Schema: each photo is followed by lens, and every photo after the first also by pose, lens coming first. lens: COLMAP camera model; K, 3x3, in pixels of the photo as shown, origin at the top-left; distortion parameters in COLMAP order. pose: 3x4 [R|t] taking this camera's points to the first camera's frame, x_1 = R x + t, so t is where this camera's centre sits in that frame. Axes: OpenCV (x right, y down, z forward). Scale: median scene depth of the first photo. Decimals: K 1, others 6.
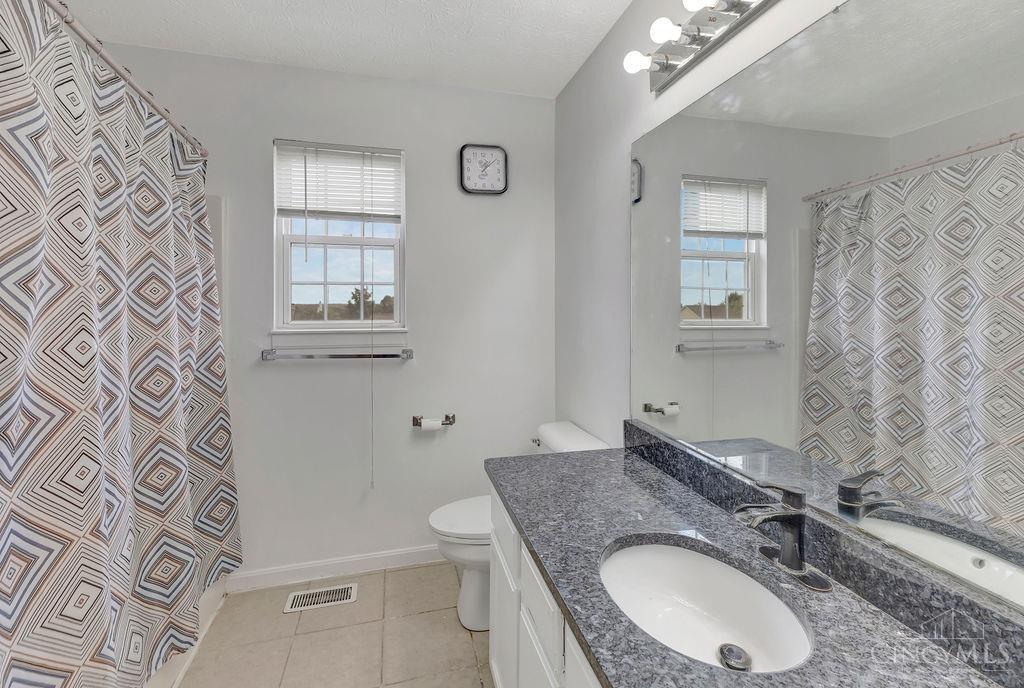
lens RADIAL K [[451.3, 0, 509.9], [0, 451.3, 293.8], [0, 0, 1]] dist [0.000251, -0.003987]
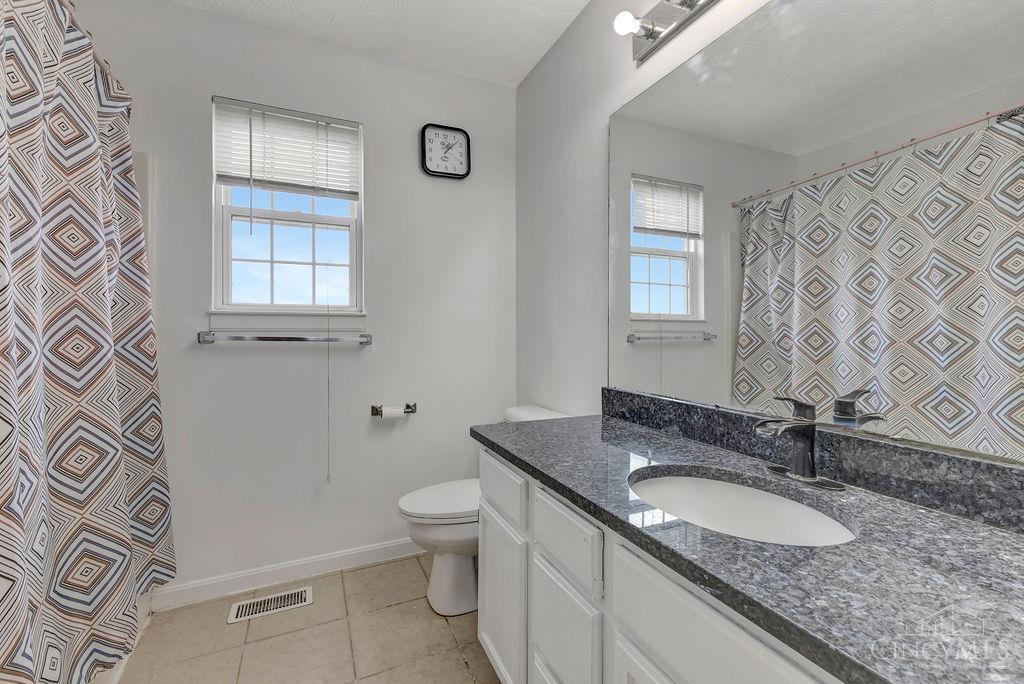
lens RADIAL K [[441.1, 0, 511.1], [0, 441.1, 319.2], [0, 0, 1]] dist [-0.000310, -0.004467]
pose [[0.984869, 0.001713, 0.173294, -0.101961], [-0.000456, 0.999973, -0.007289, 0.113710], [-0.173302, 0.007099, 0.984843, 0.049040]]
